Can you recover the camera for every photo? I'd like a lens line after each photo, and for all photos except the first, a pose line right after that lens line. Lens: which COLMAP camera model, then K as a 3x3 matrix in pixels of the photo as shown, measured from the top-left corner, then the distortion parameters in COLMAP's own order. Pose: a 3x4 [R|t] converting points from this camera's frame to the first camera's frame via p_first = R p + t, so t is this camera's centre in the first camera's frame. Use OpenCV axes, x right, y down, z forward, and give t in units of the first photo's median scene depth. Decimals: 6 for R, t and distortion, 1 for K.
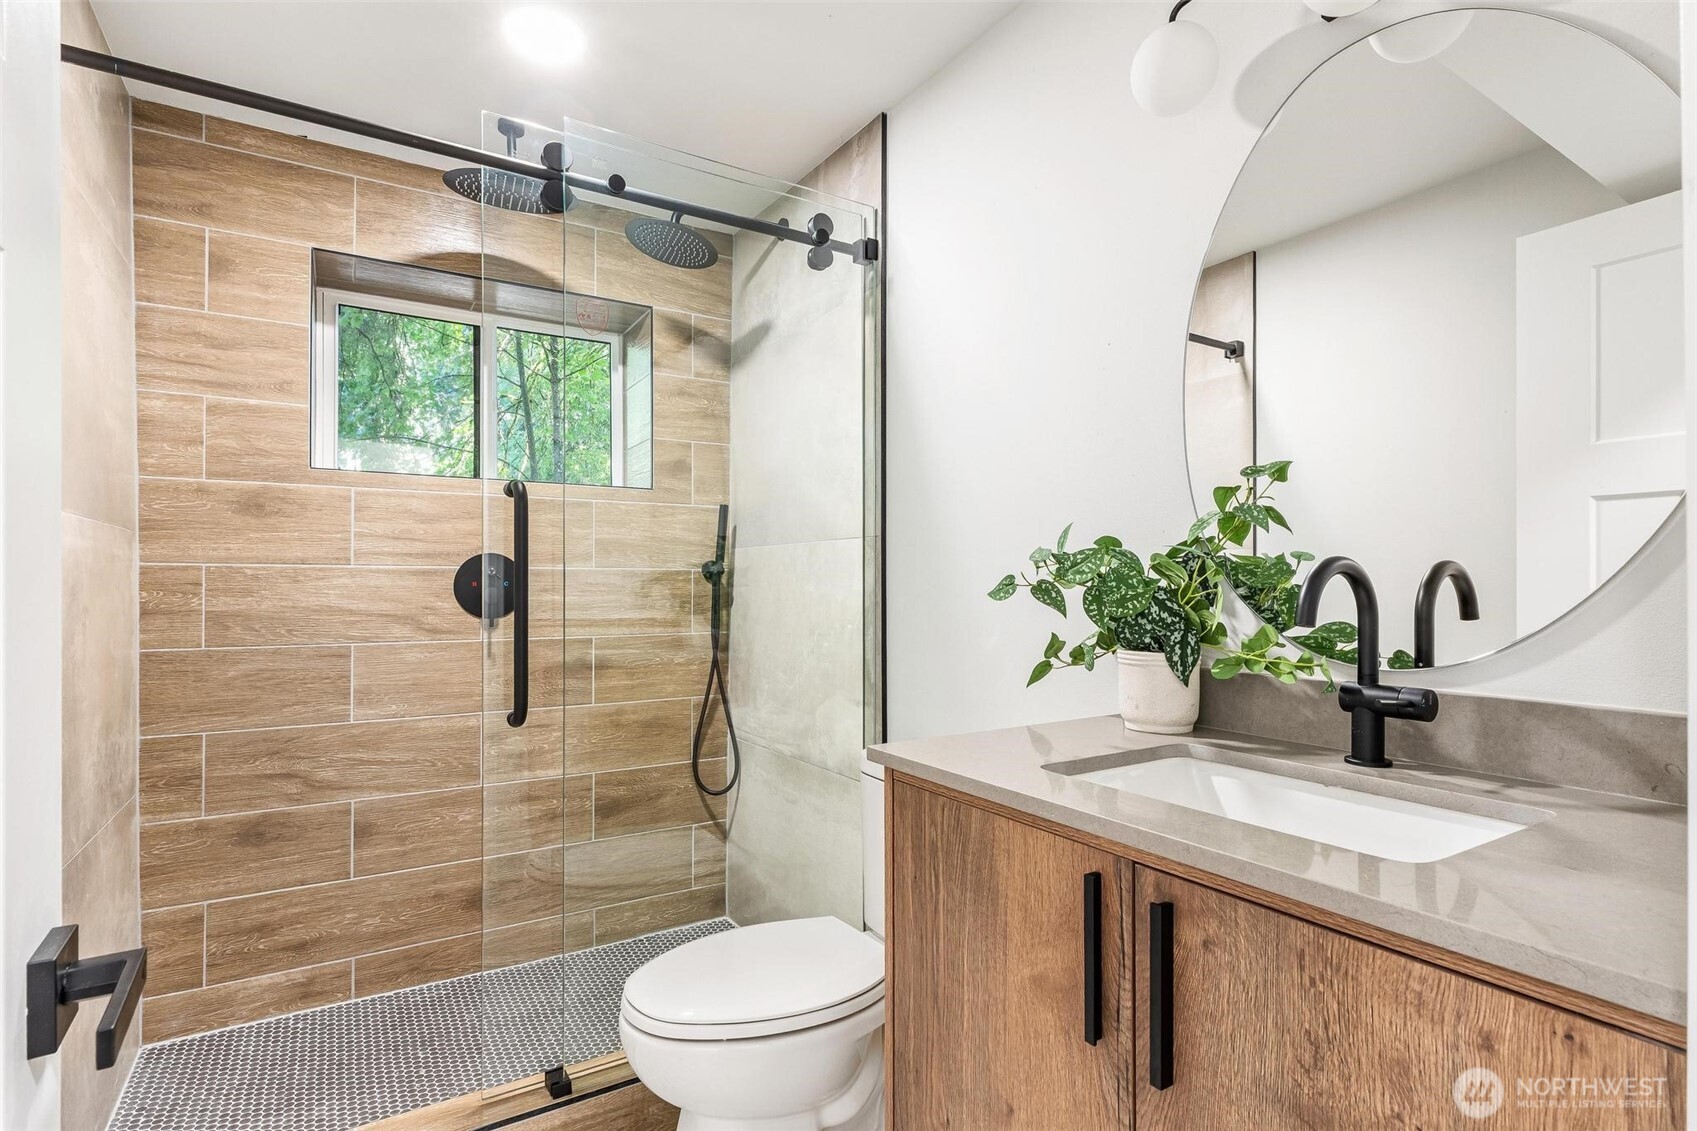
lens RADIAL K [[818.8, 0, 846.8], [0, 818.8, 574.5], [0, 0, 1]] dist [0.002895, -0.001023]
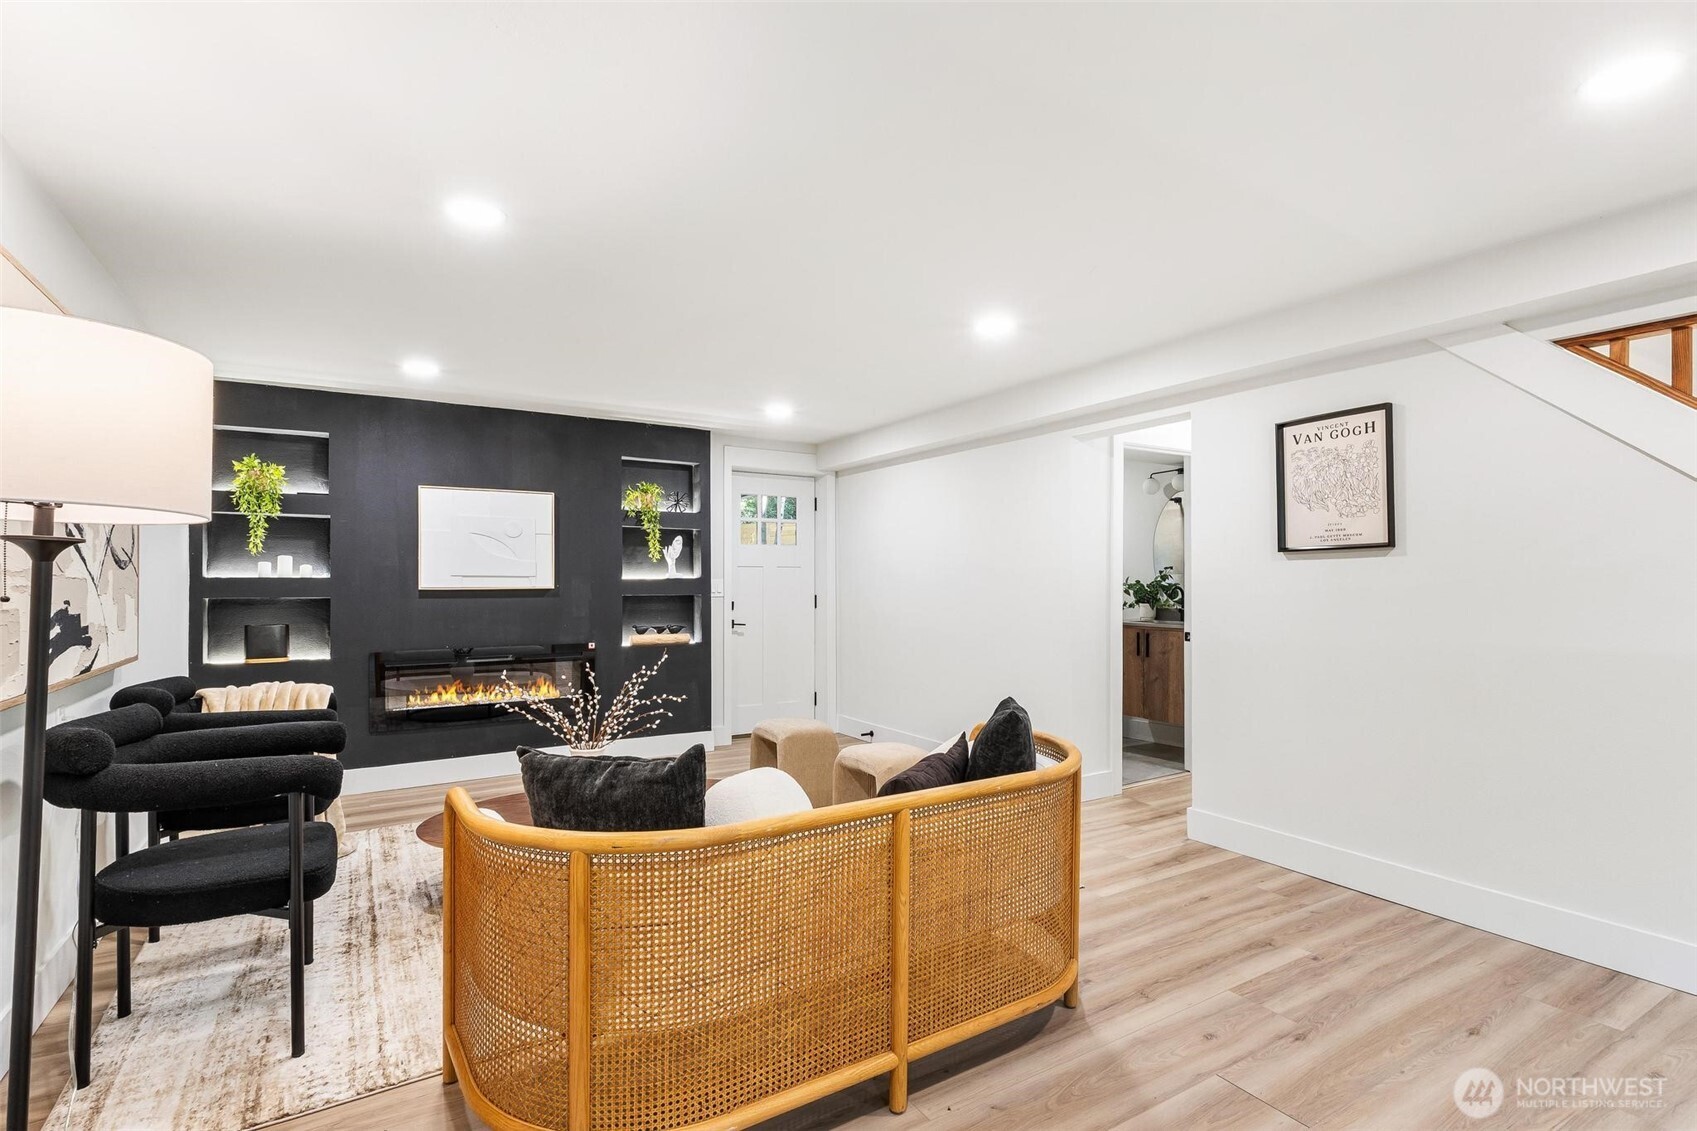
lens RADIAL K [[818.8, 0, 849.1], [0, 818.8, 582.2], [0, 0, 1]] dist [0.002895, -0.001023]
pose [[0.999971, -0.003261, 0.006849, -1.479998], [0.003190, 0.999941, 0.010389, -0.094388], [-0.006883, -0.010367, 0.999923, -3.996244]]
